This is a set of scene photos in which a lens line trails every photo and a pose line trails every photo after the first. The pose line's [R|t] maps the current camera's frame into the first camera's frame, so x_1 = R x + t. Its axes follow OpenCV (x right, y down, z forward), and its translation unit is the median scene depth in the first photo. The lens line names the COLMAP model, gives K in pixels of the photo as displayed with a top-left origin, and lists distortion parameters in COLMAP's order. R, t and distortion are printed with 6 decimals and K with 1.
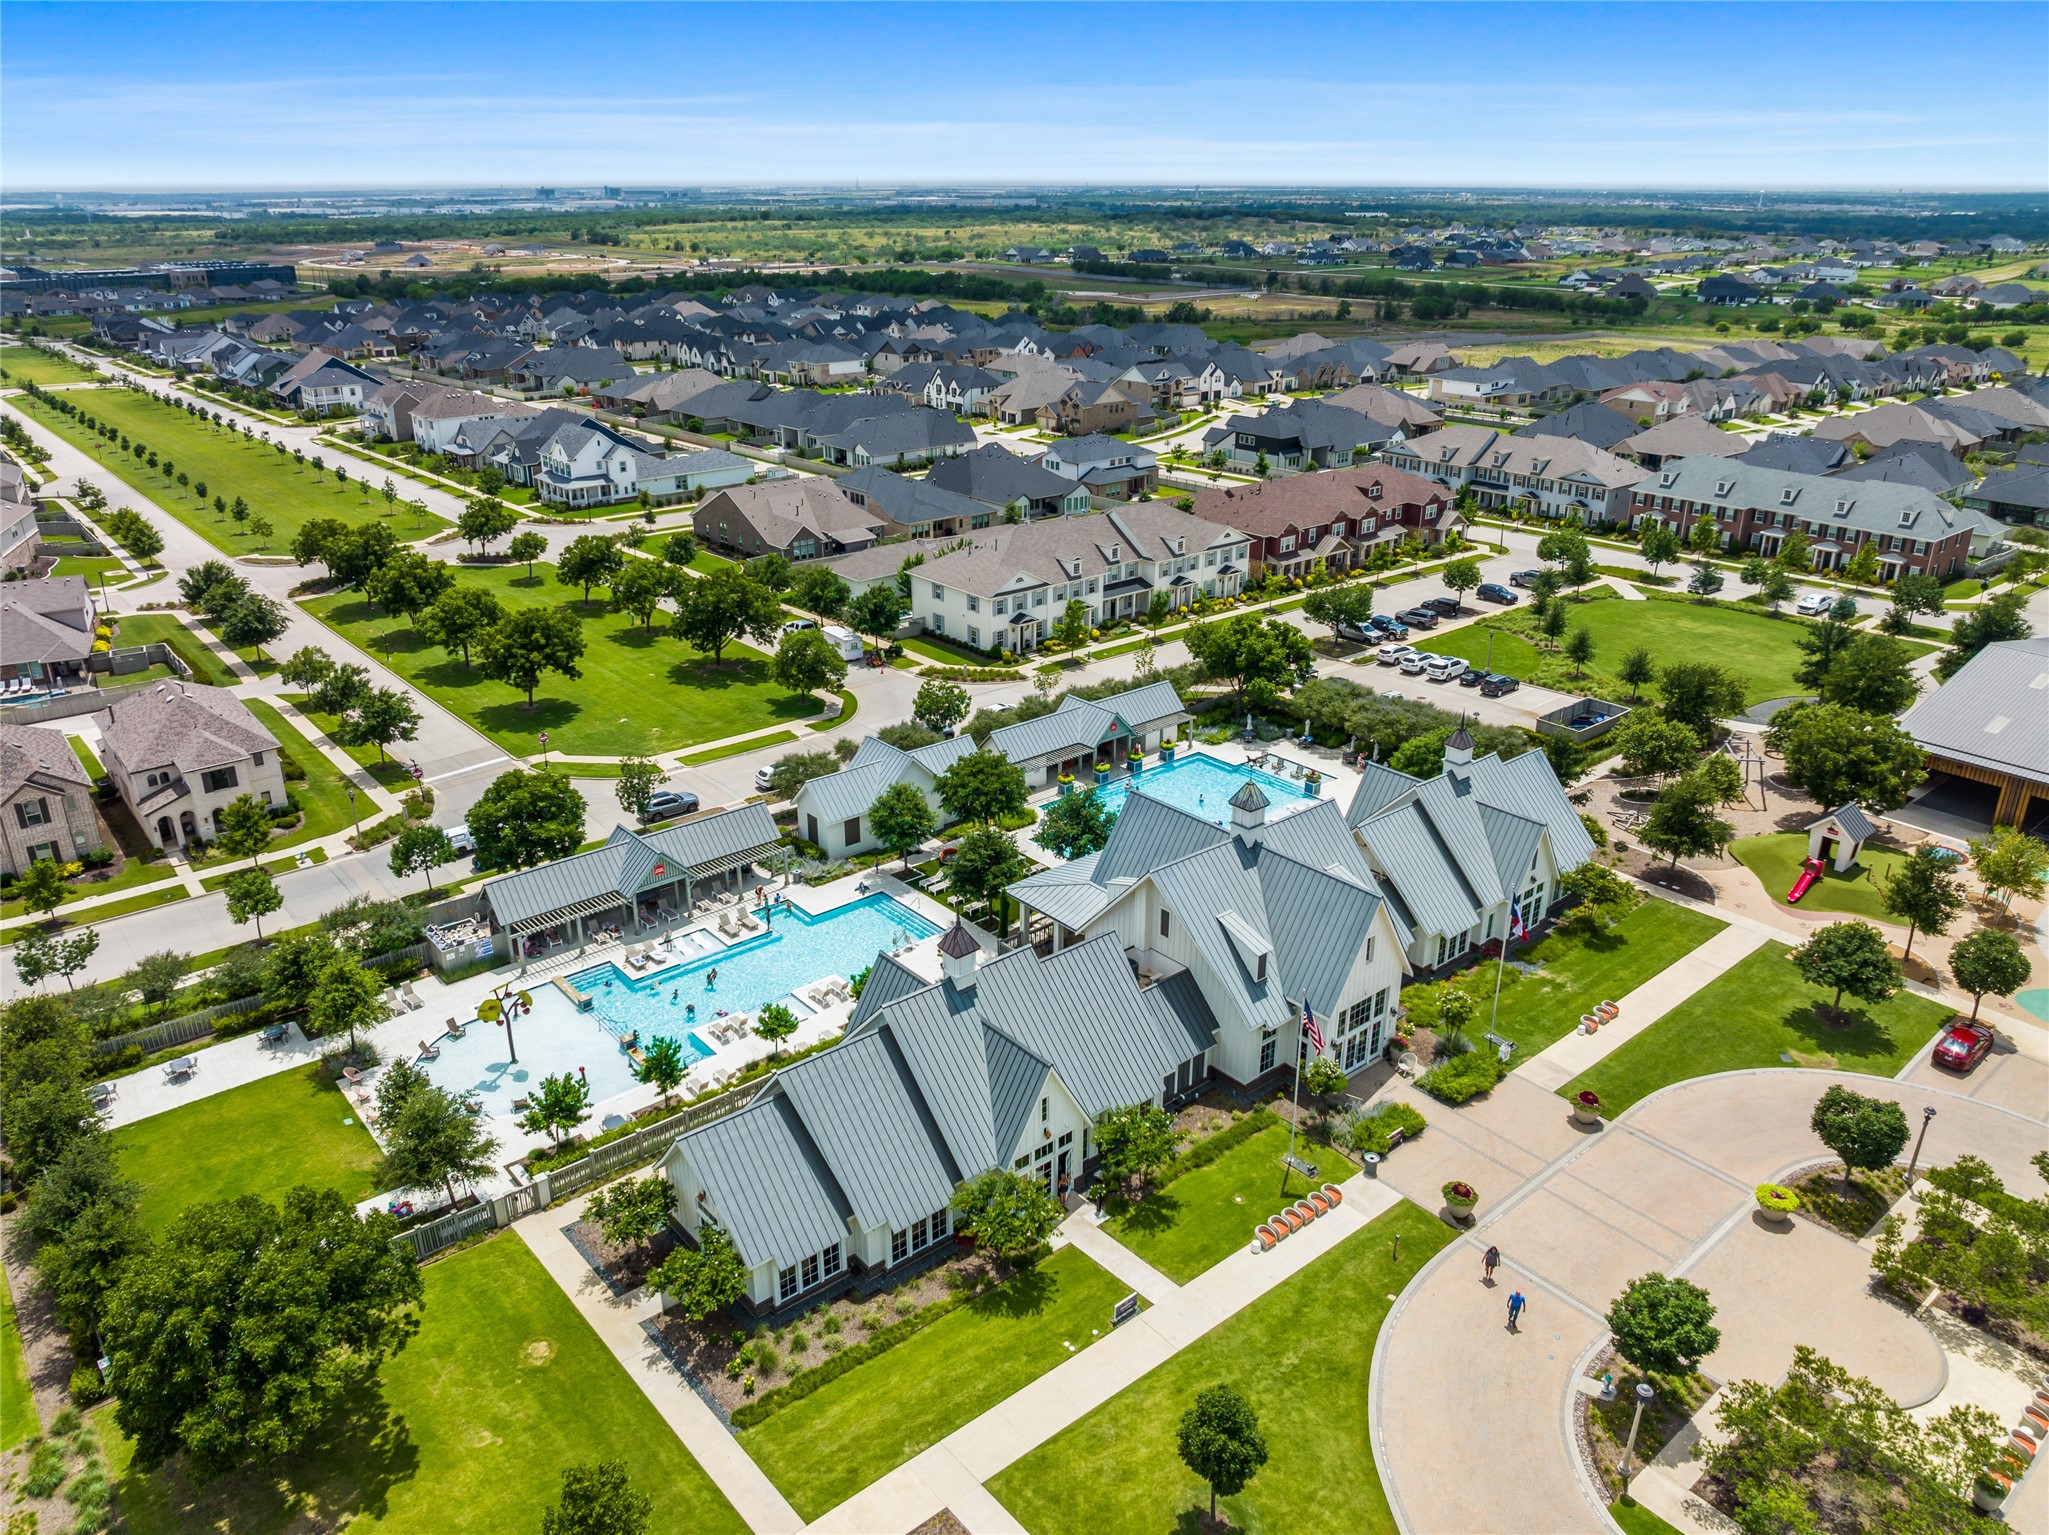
lens RADIAL K [[1466.9, 0, 1024.5], [0, 1466.9, 767.5], [0, 0, 1]] dist [-0.085963, 0.073410]
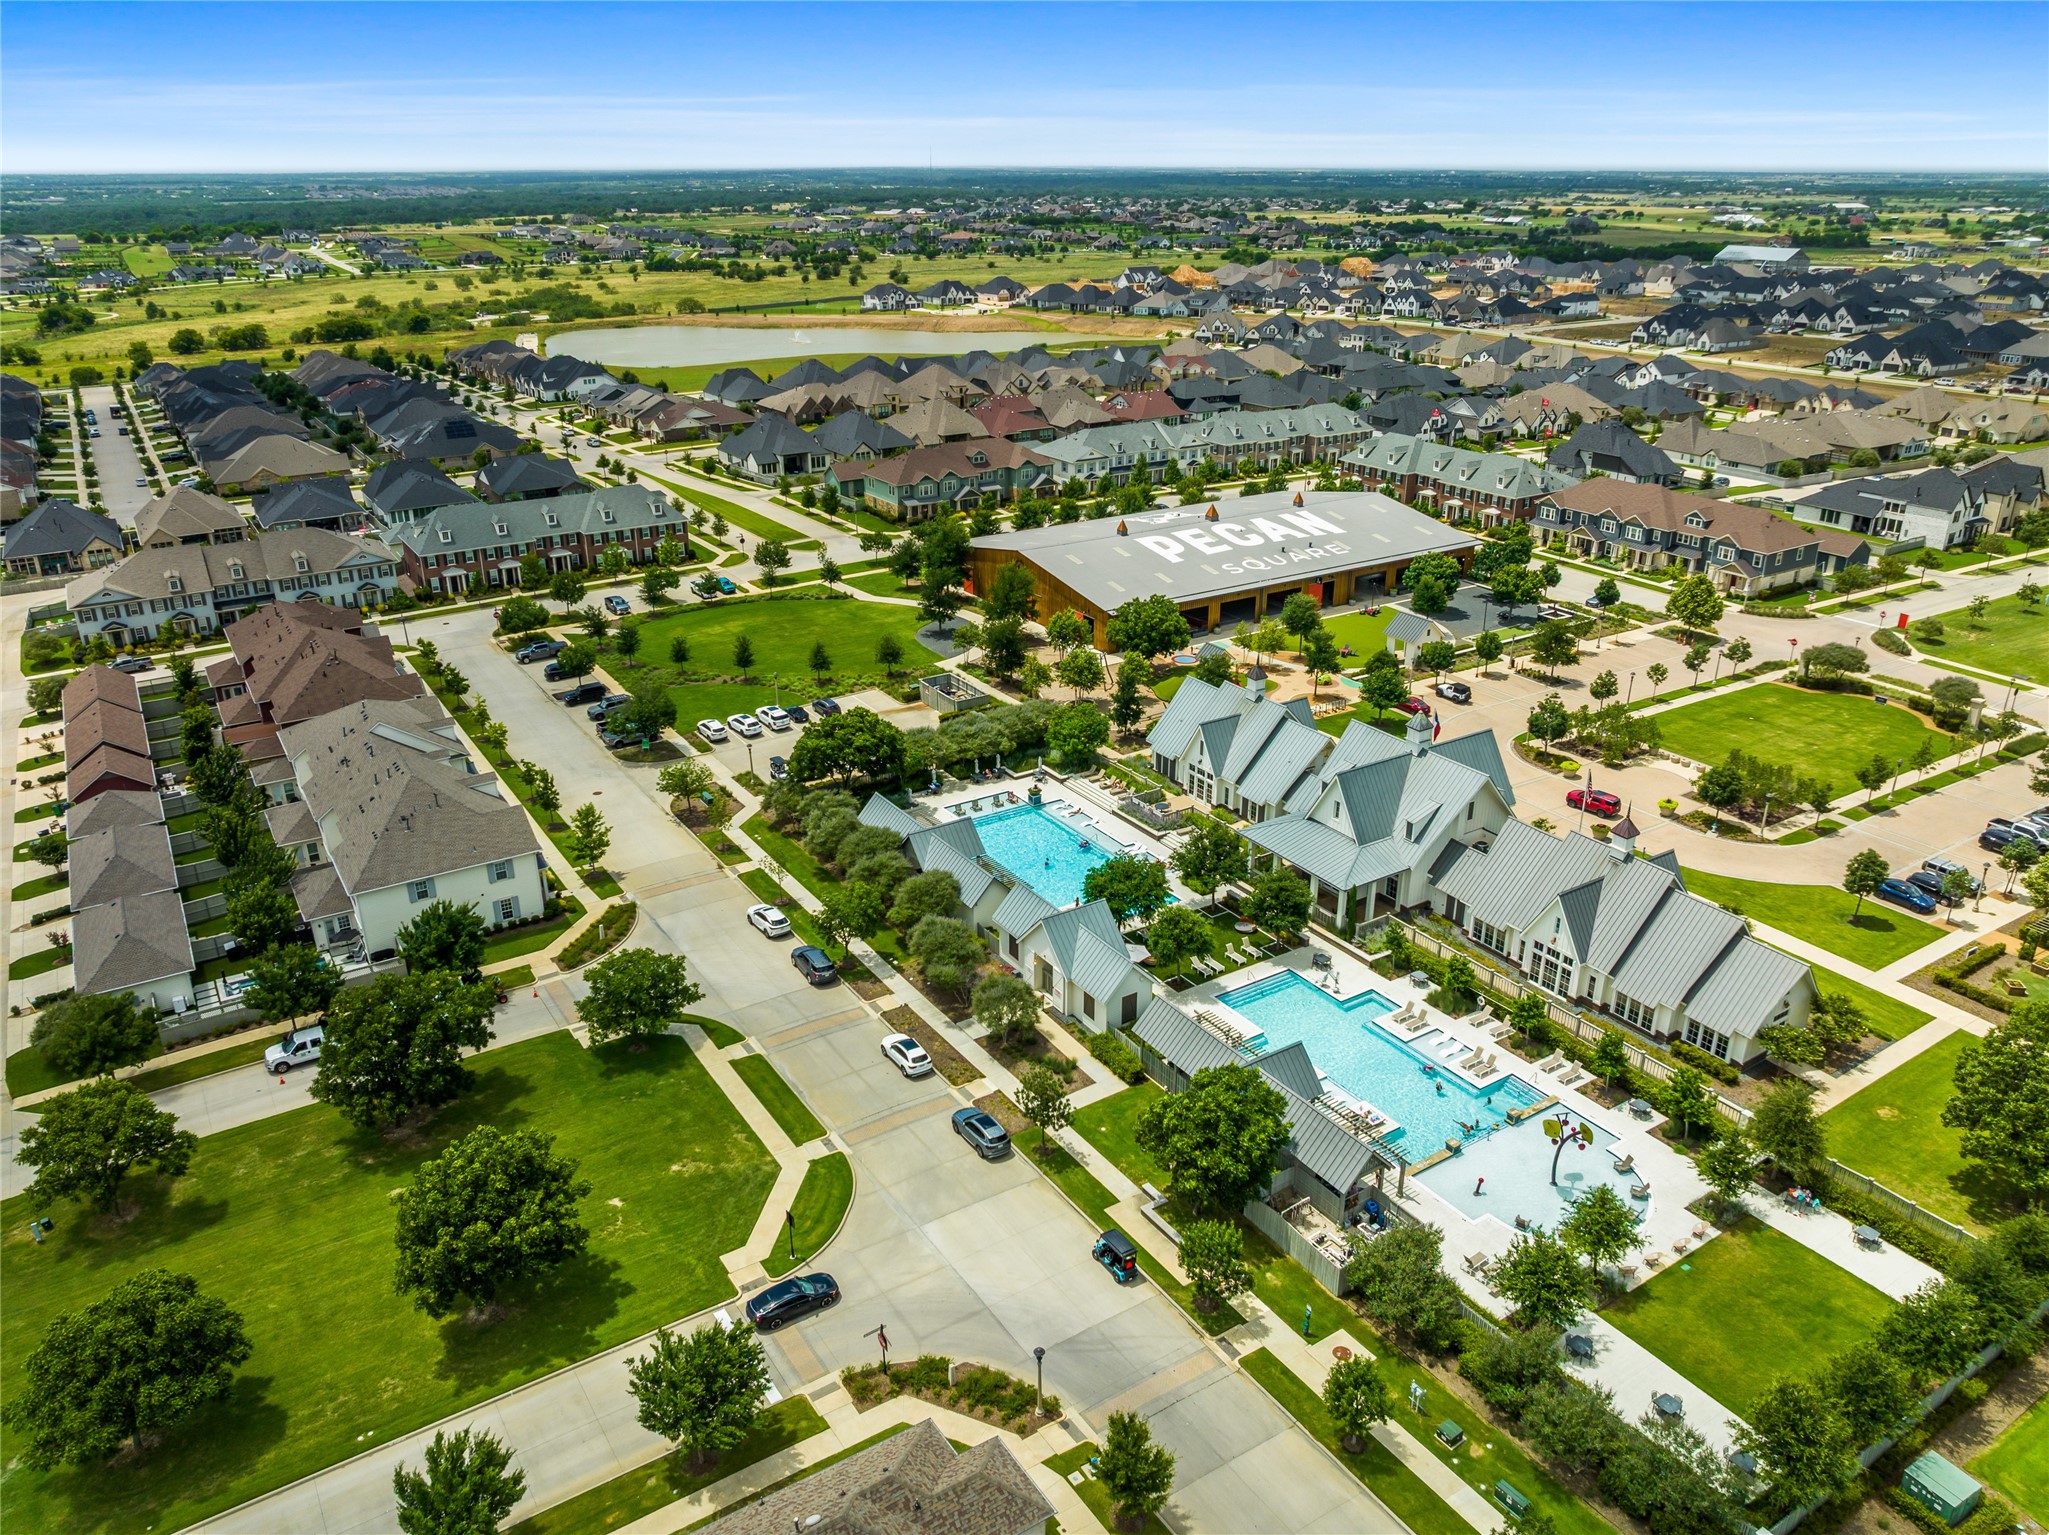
lens RADIAL K [[1466.9, 0, 1024.5], [0, 1466.9, 767.5], [0, 0, 1]] dist [-0.085963, 0.073410]
pose [[0.132210, -0.382352, 0.914510, -0.432861], [0.372947, 0.874002, 0.311499, -0.187863], [-0.918385, 0.299880, 0.258149, 0.334573]]
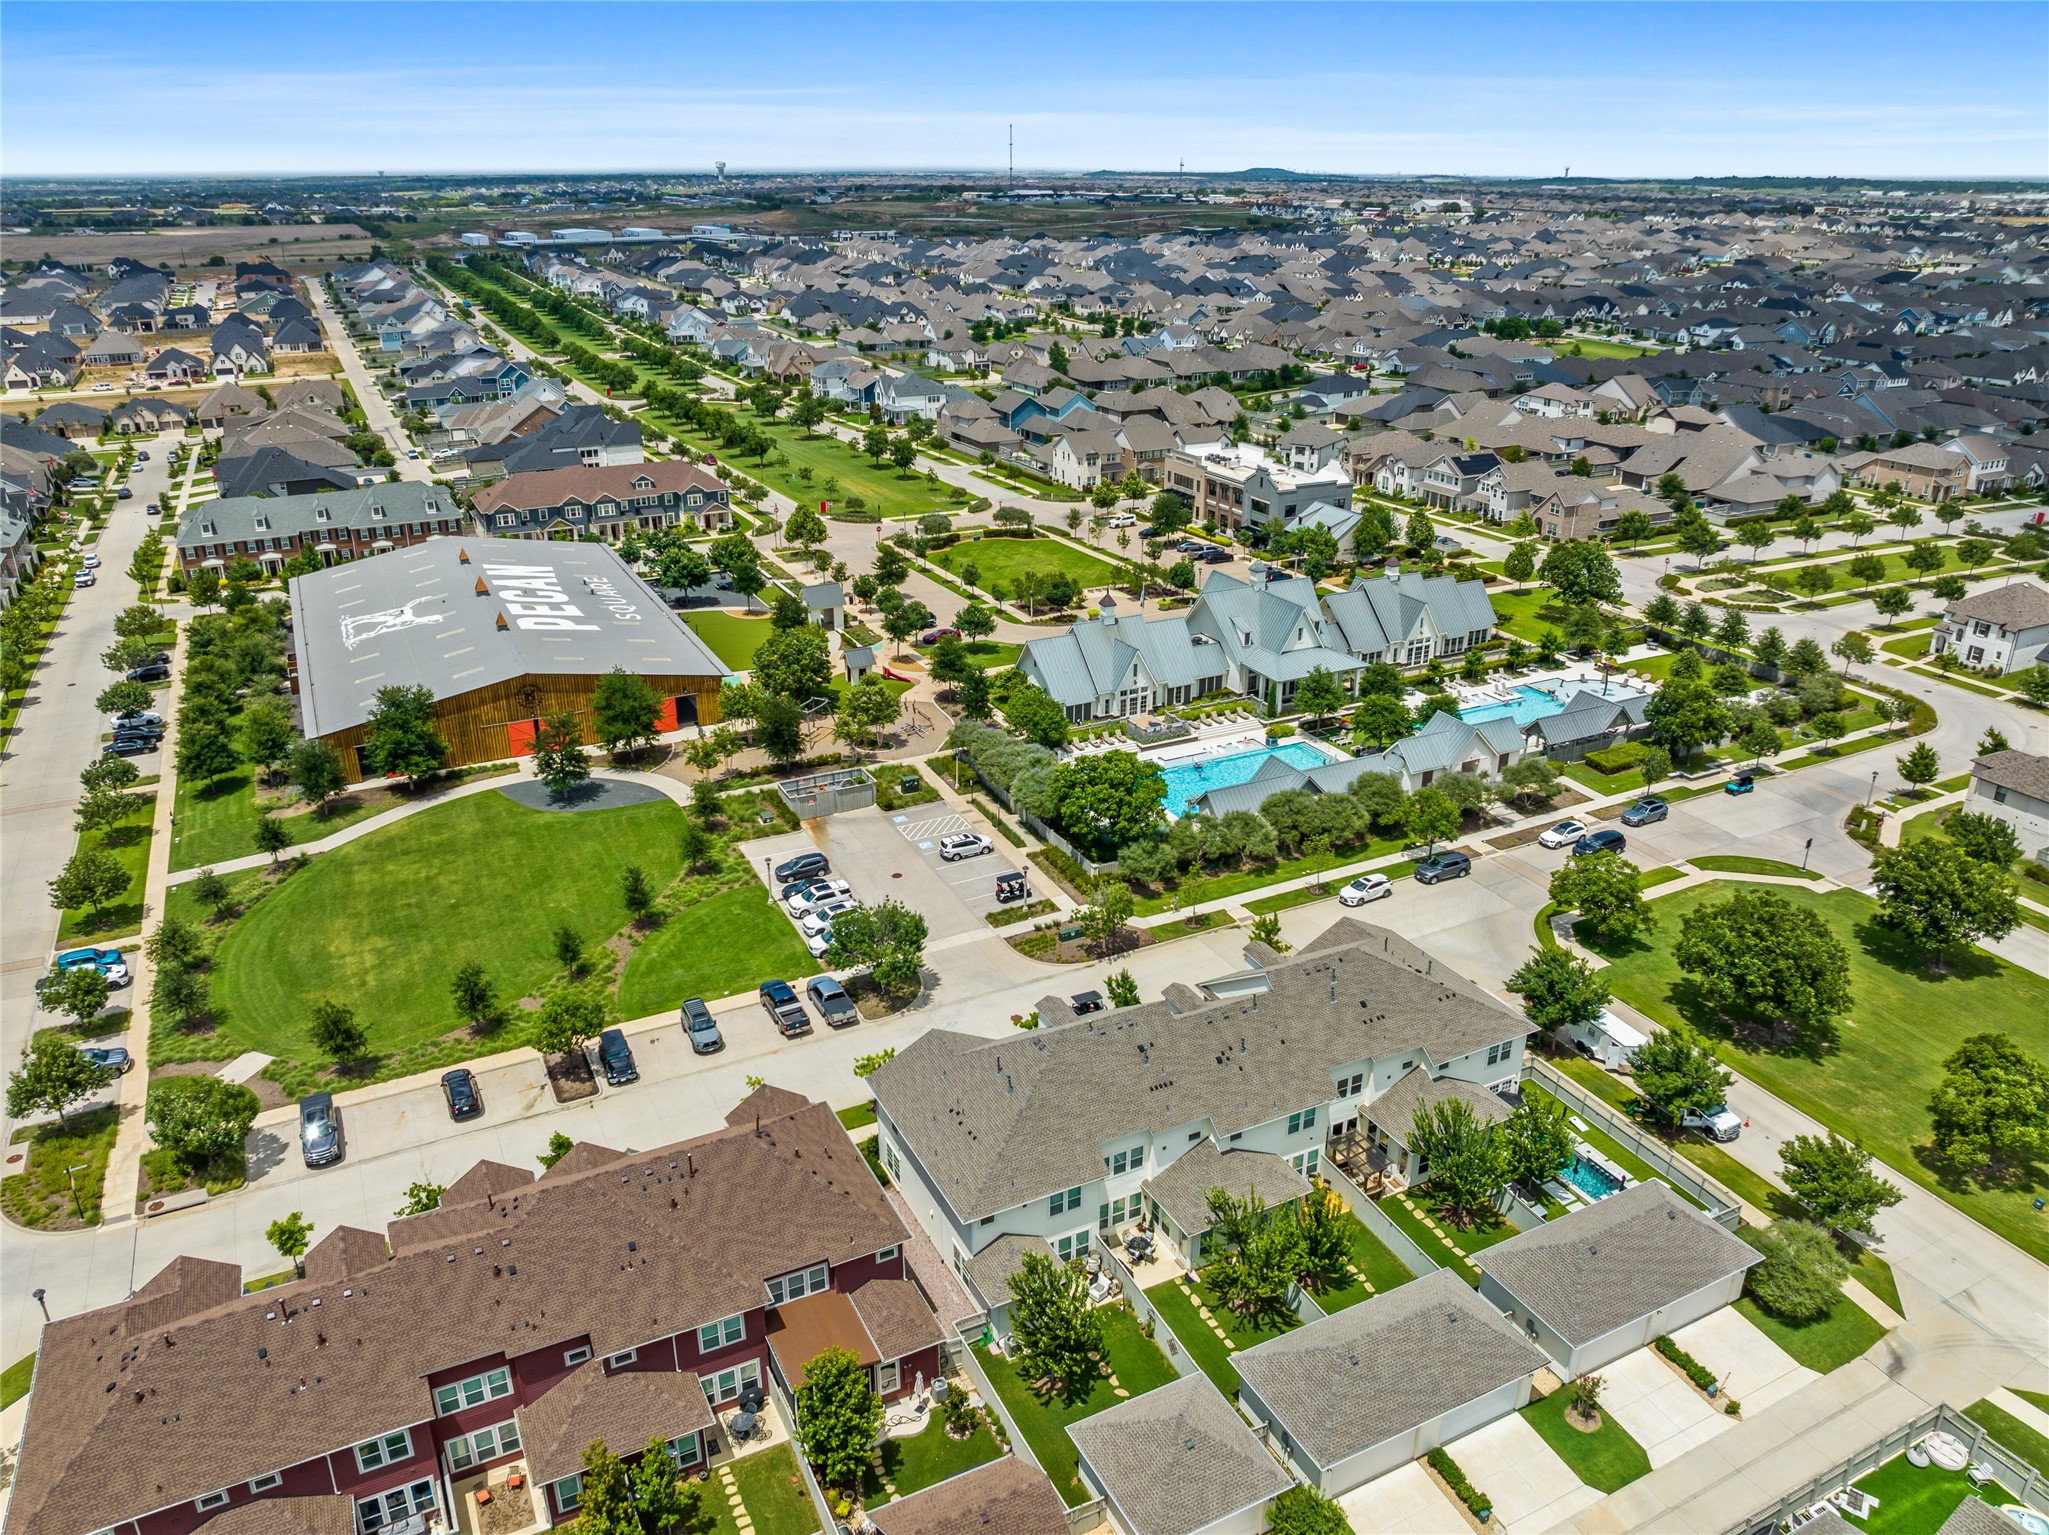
lens RADIAL K [[1466.9, 0, 1024.5], [0, 1466.9, 767.5], [0, 0, 1]] dist [-0.085963, 0.073410]
pose [[-0.970999, -0.101399, 0.216517, 0.006977], [0.084262, 0.702363, 0.706814, -0.445445], [-0.223744, 0.704560, -0.673450, 0.923416]]
